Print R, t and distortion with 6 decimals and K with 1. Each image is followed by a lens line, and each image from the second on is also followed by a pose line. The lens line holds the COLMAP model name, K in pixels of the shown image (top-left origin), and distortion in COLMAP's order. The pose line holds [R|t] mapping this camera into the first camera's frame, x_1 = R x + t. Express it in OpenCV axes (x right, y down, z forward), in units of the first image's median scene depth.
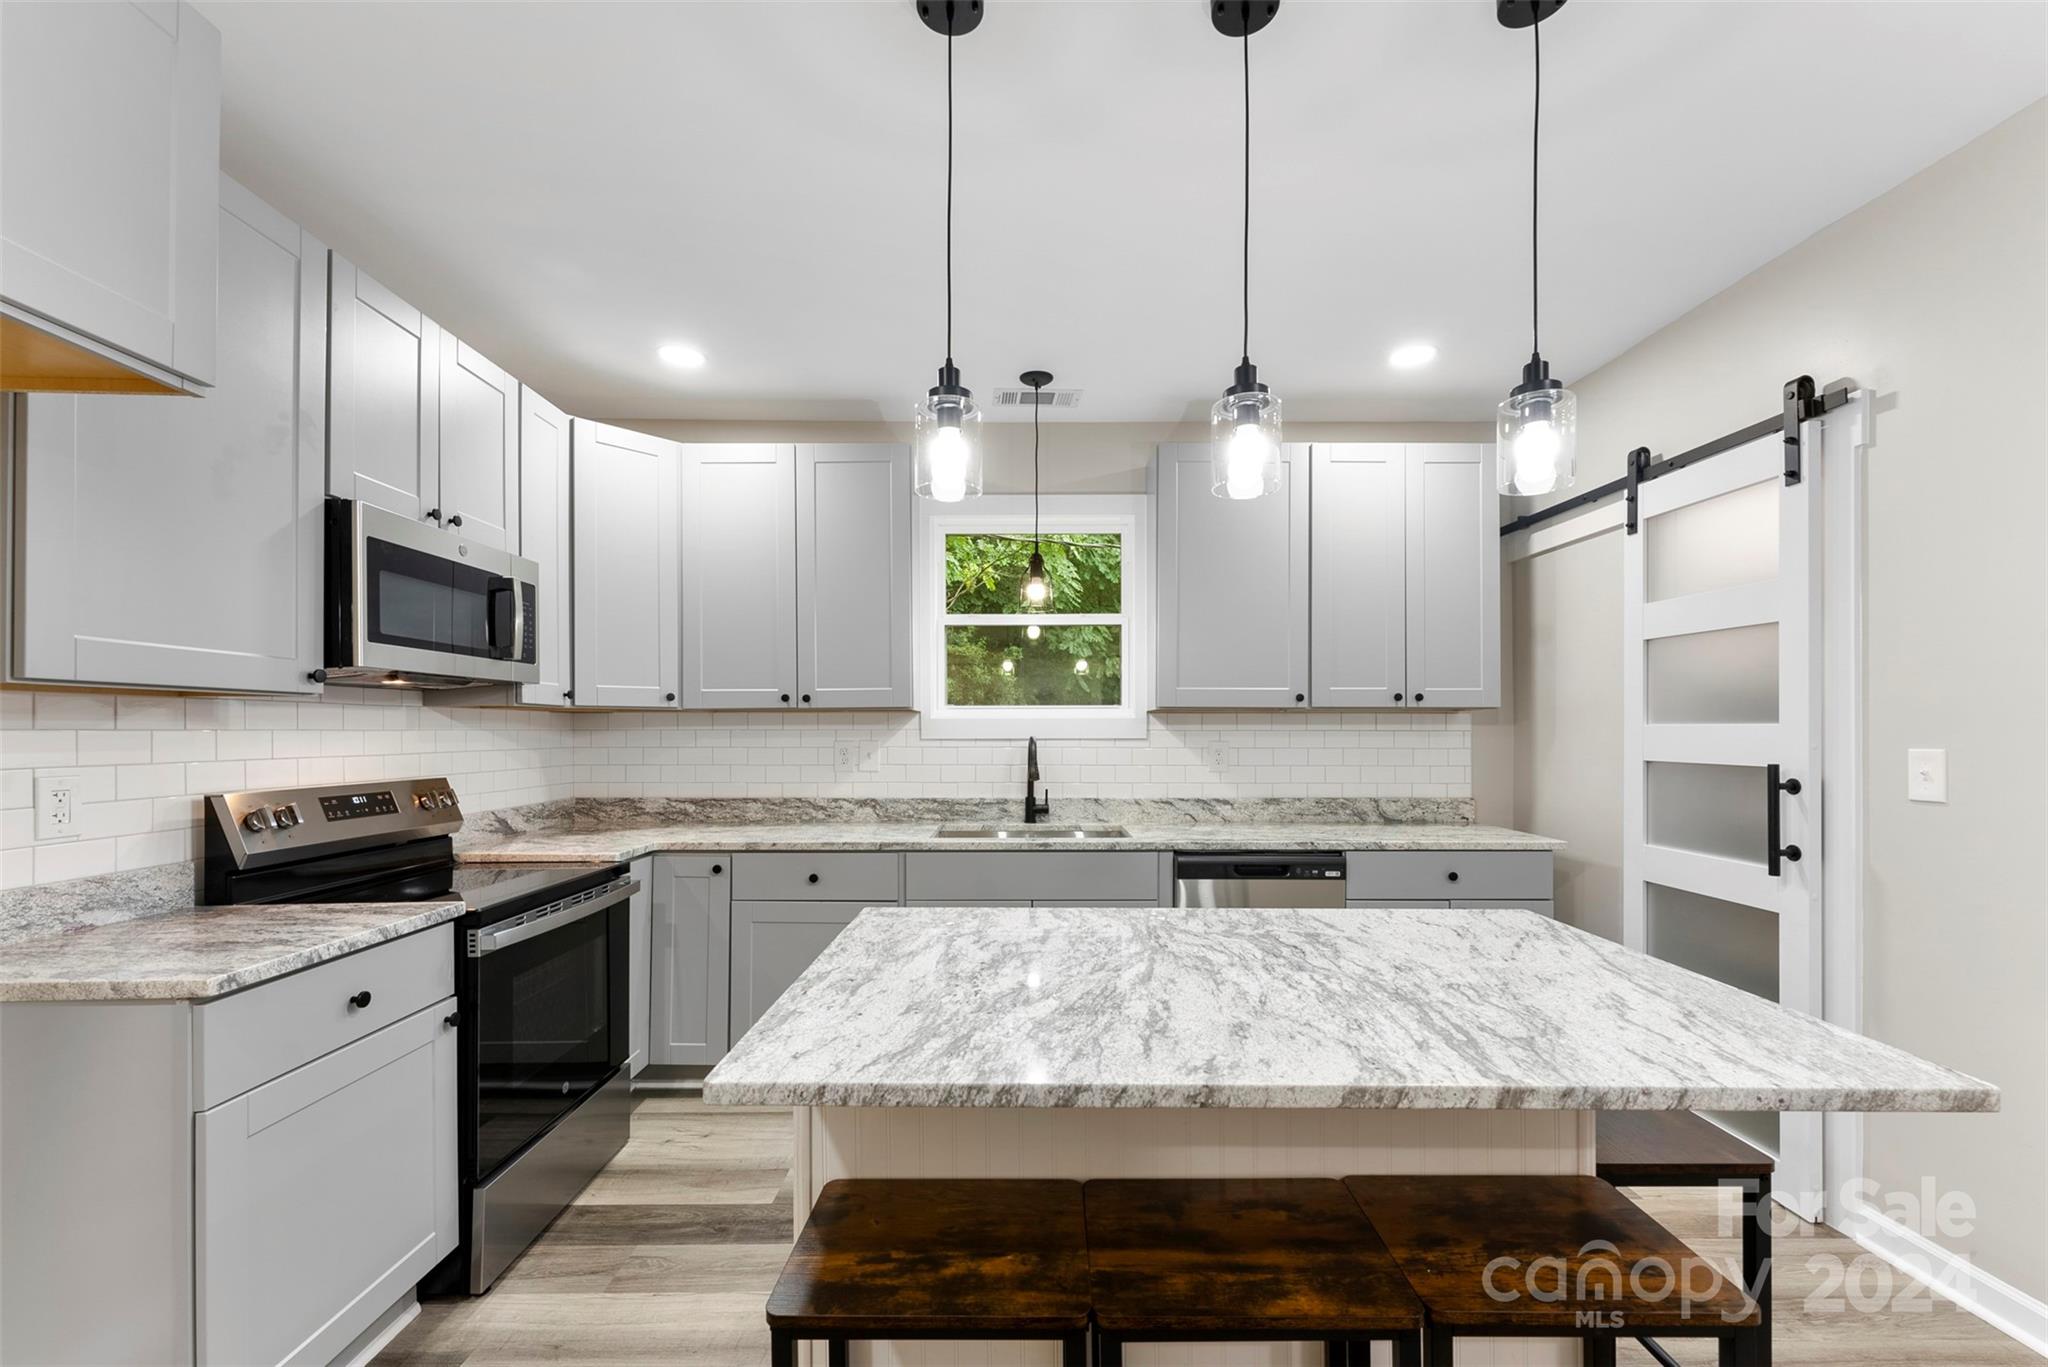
lens RADIAL K [[836.4, 0, 1033.9], [0, 836.4, 721.4], [0, 0, 1]] dist [-0.001679, -0.000030]
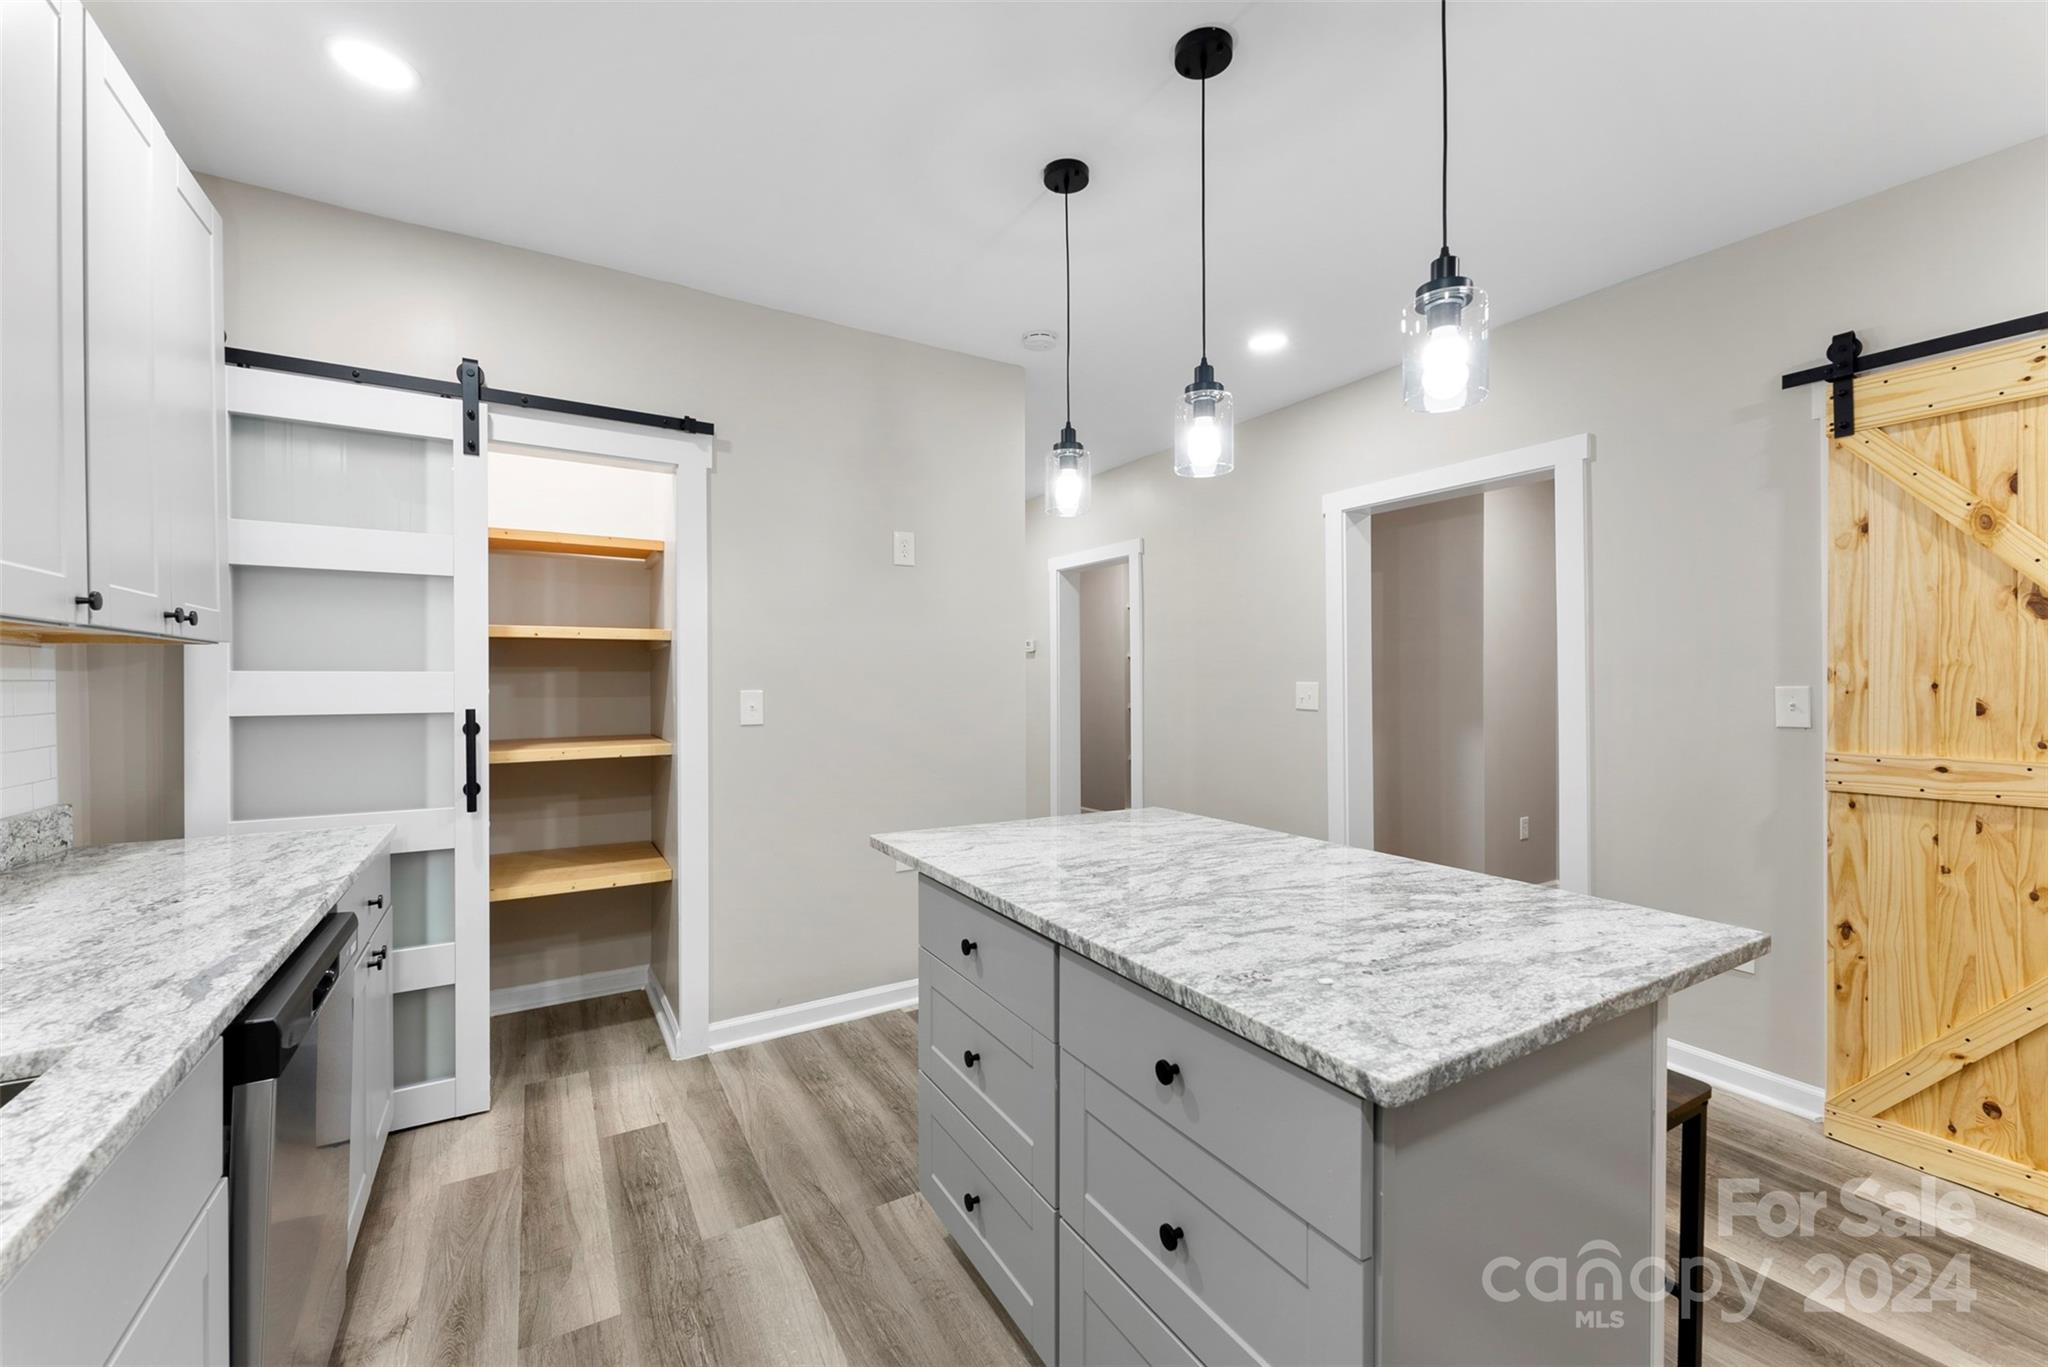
lens RADIAL K [[818.9, 0, 1021.0], [0, 818.9, 680.9], [0, 0, 1]] dist [-0.000113, -0.000030]
pose [[-0.503718, -0.000806, 0.863867, -0.304828], [-0.004241, 0.999990, -0.001541, 0.011124], [-0.863857, -0.004440, -0.503717, 0.891597]]
